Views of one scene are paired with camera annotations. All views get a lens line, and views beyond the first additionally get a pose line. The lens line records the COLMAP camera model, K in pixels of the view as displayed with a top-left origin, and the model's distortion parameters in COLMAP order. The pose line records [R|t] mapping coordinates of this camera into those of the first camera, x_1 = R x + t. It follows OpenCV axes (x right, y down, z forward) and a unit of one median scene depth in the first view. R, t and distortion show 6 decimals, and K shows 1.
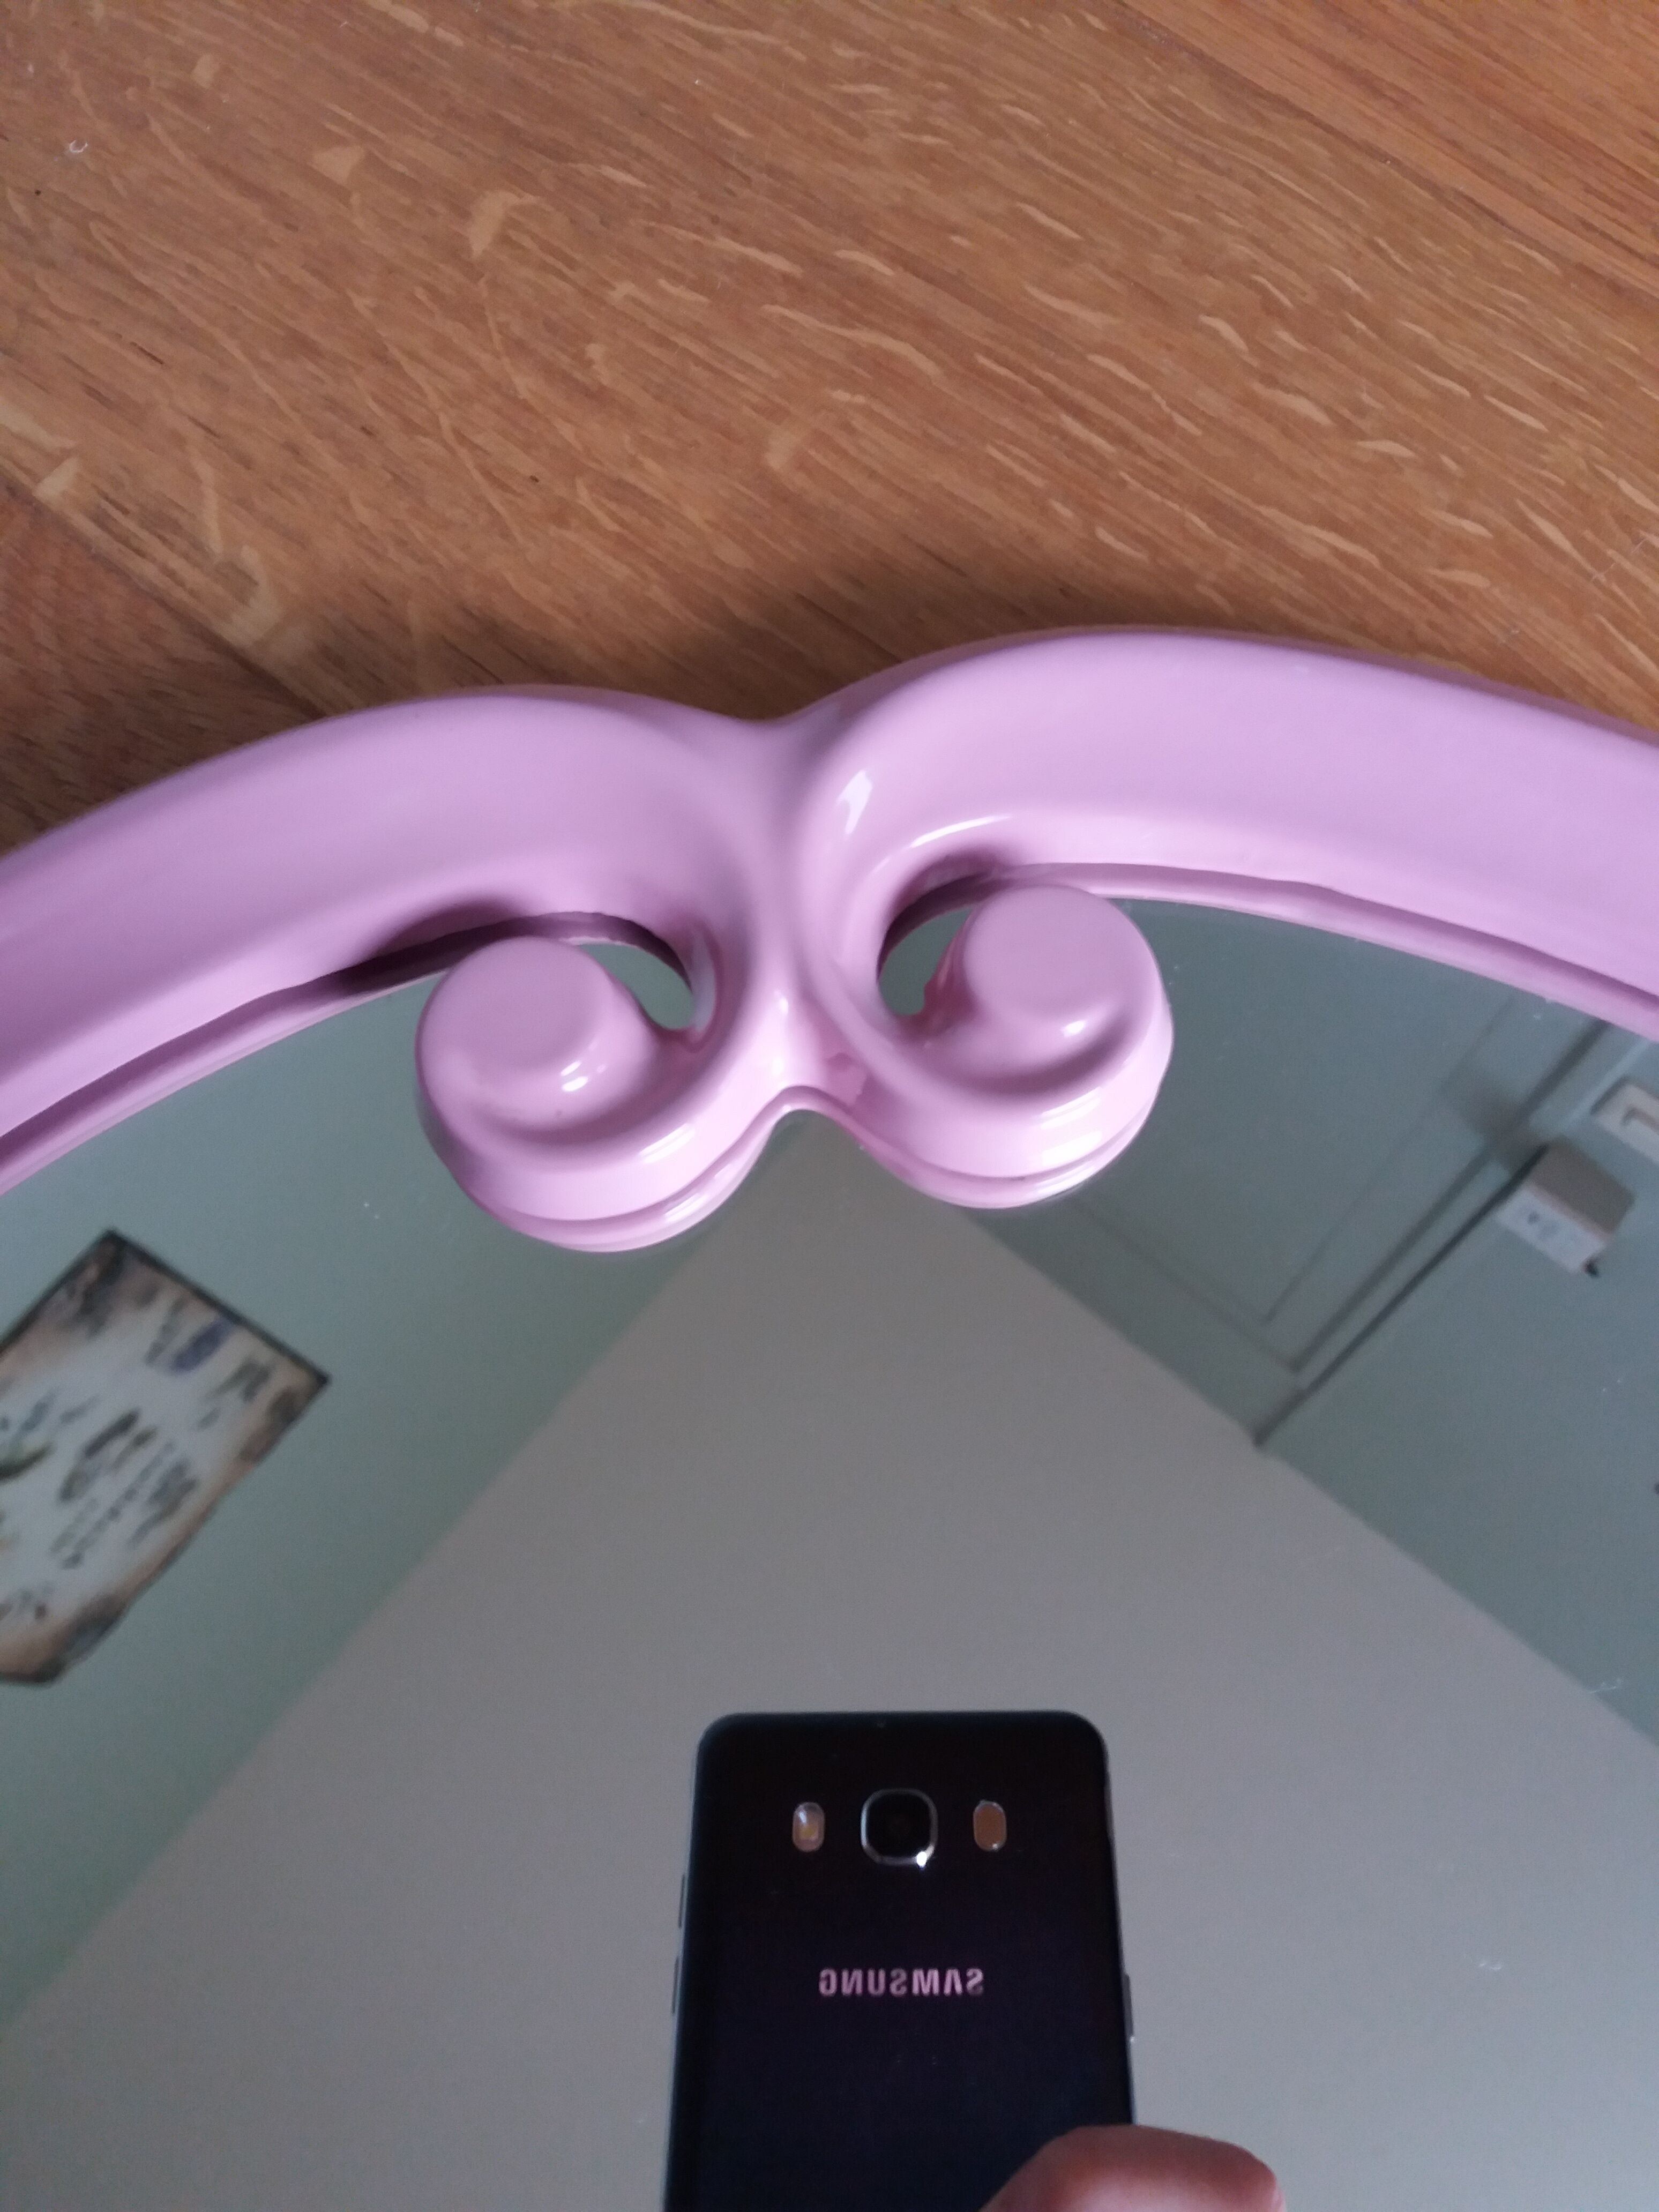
lens RADIAL K [[1880.7, 0, 852.0], [0, 1880.7, 1113.5], [0, 0, 1]] dist [0.018610, -0.012107]
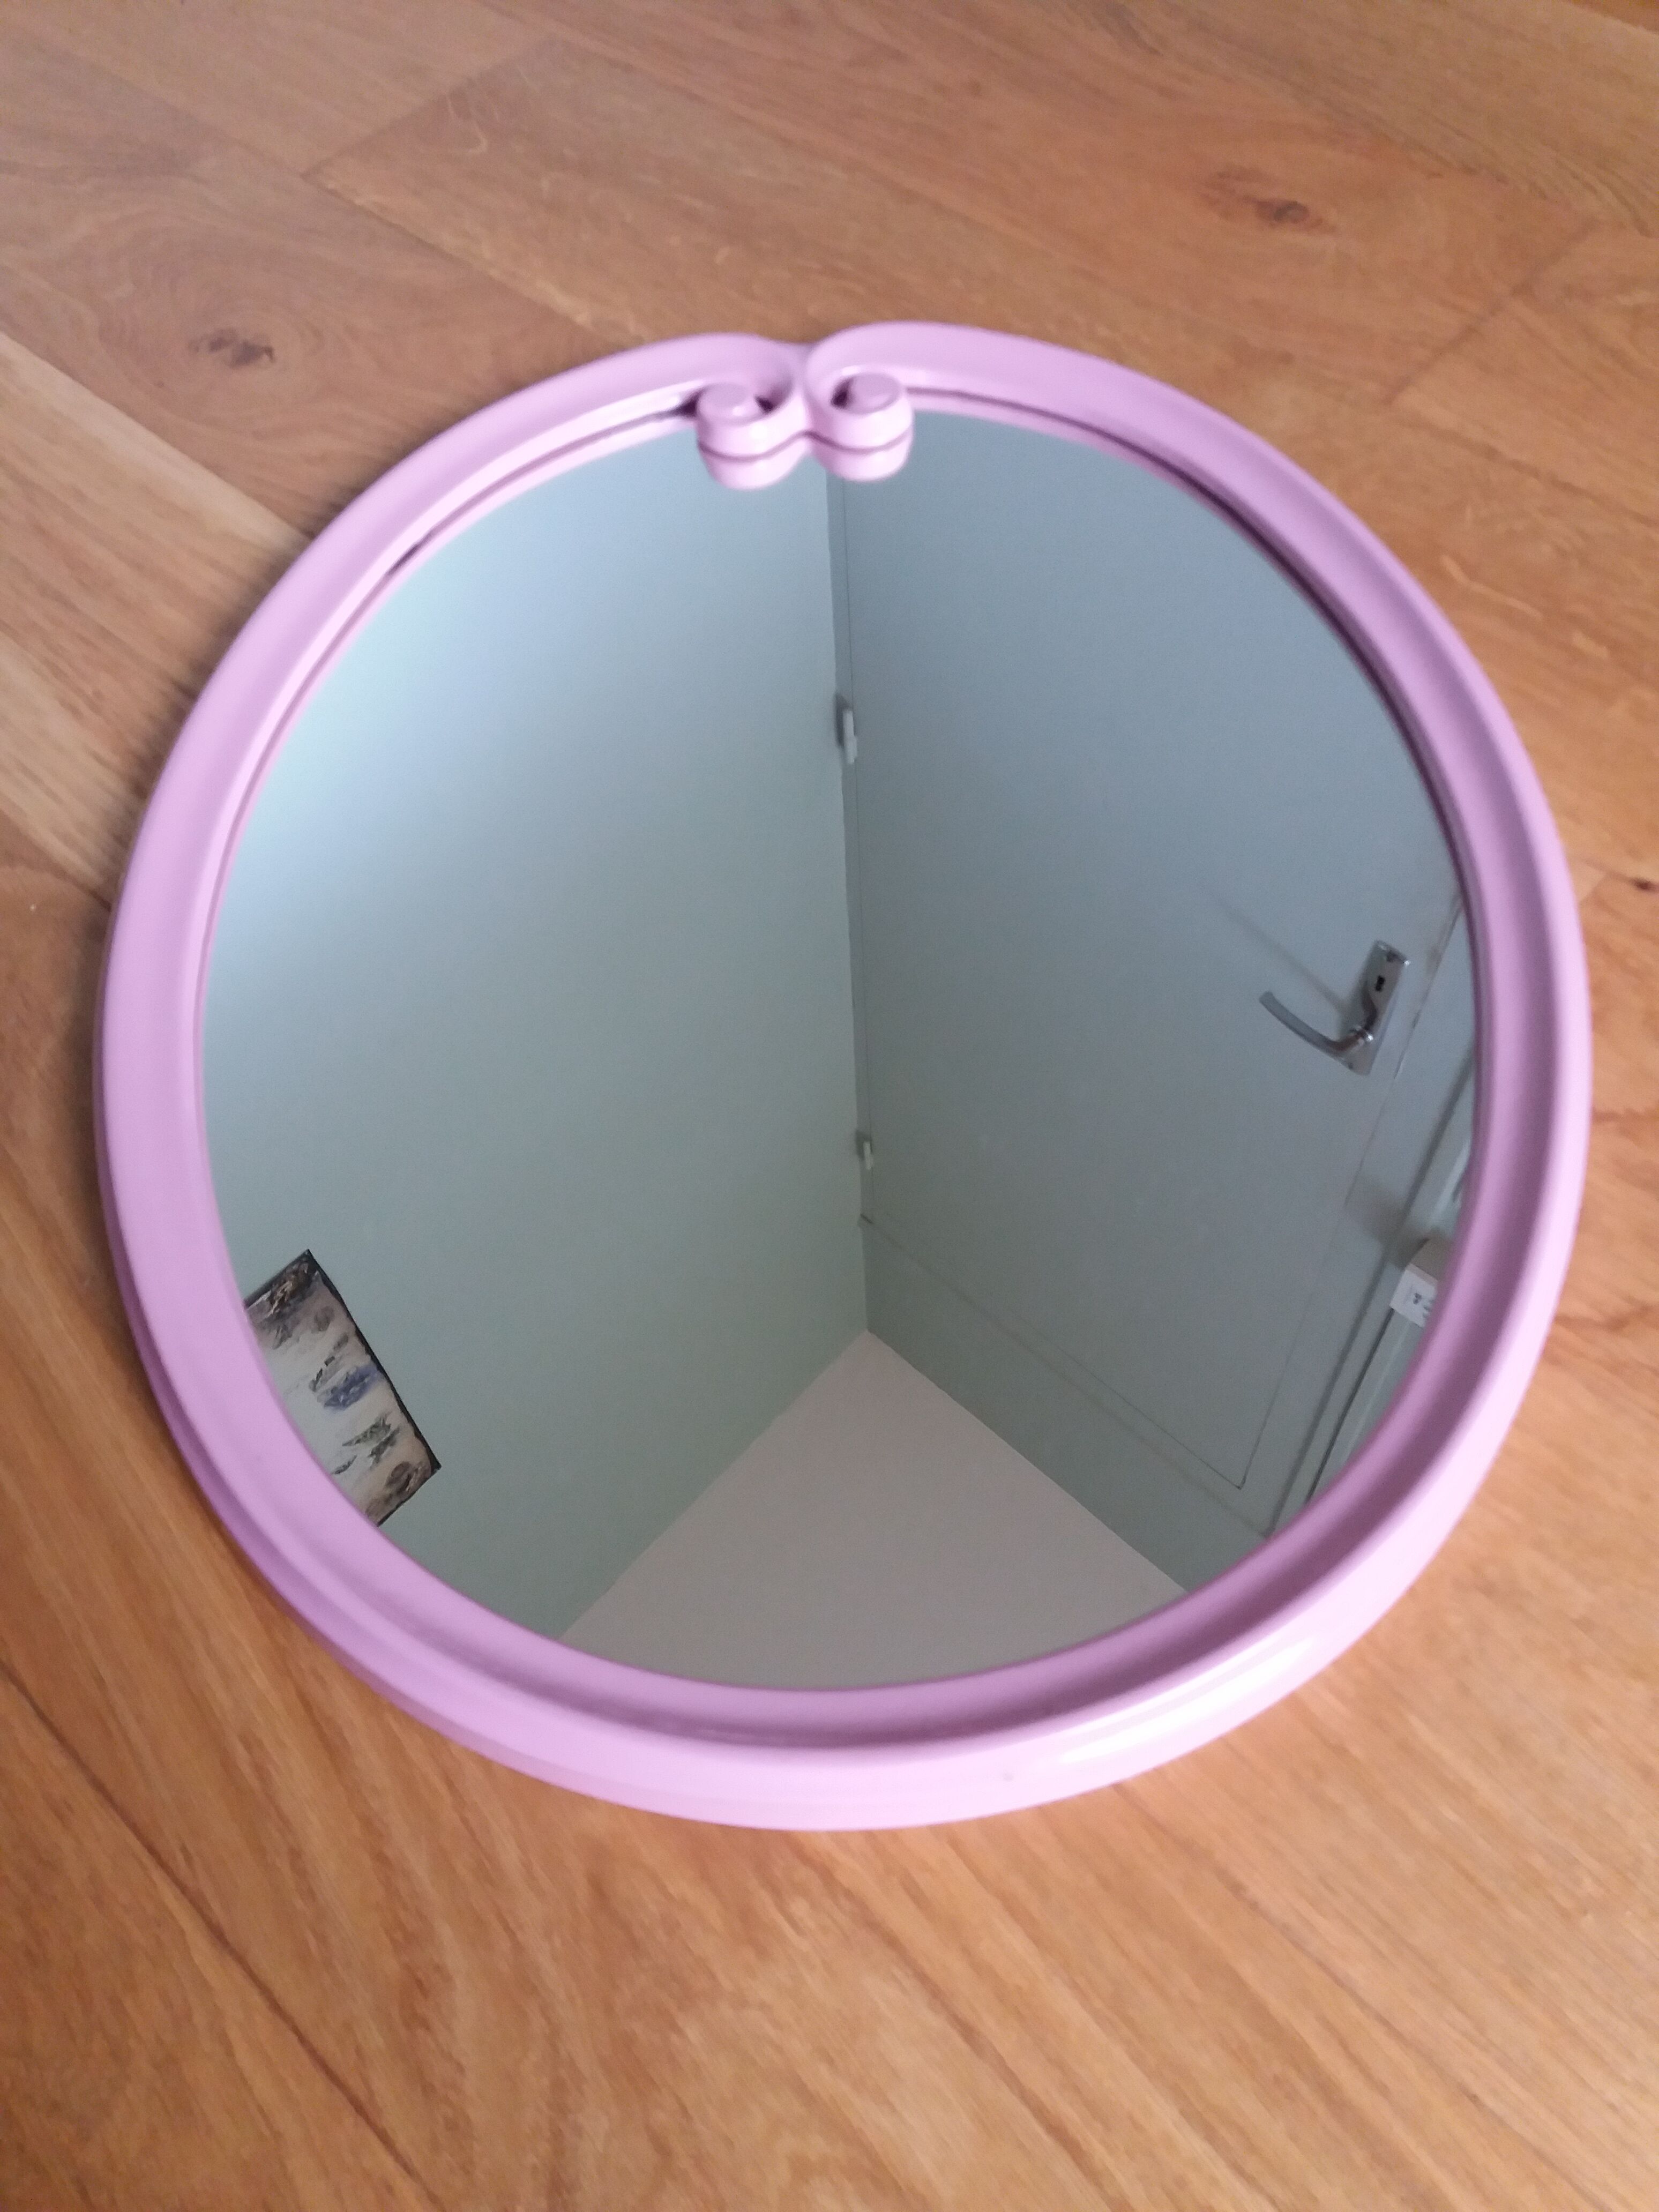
lens RADIAL K [[1880.7, 0, 830.2], [0, 1880.7, 1107.4], [0, 0, 1]] dist [0.018610, -0.012107]
pose [[0.997876, 0.038078, -0.052850, 0.194726], [-0.050228, 0.966401, -0.252082, 1.613428], [0.041476, 0.254202, 0.966262, -1.583109]]
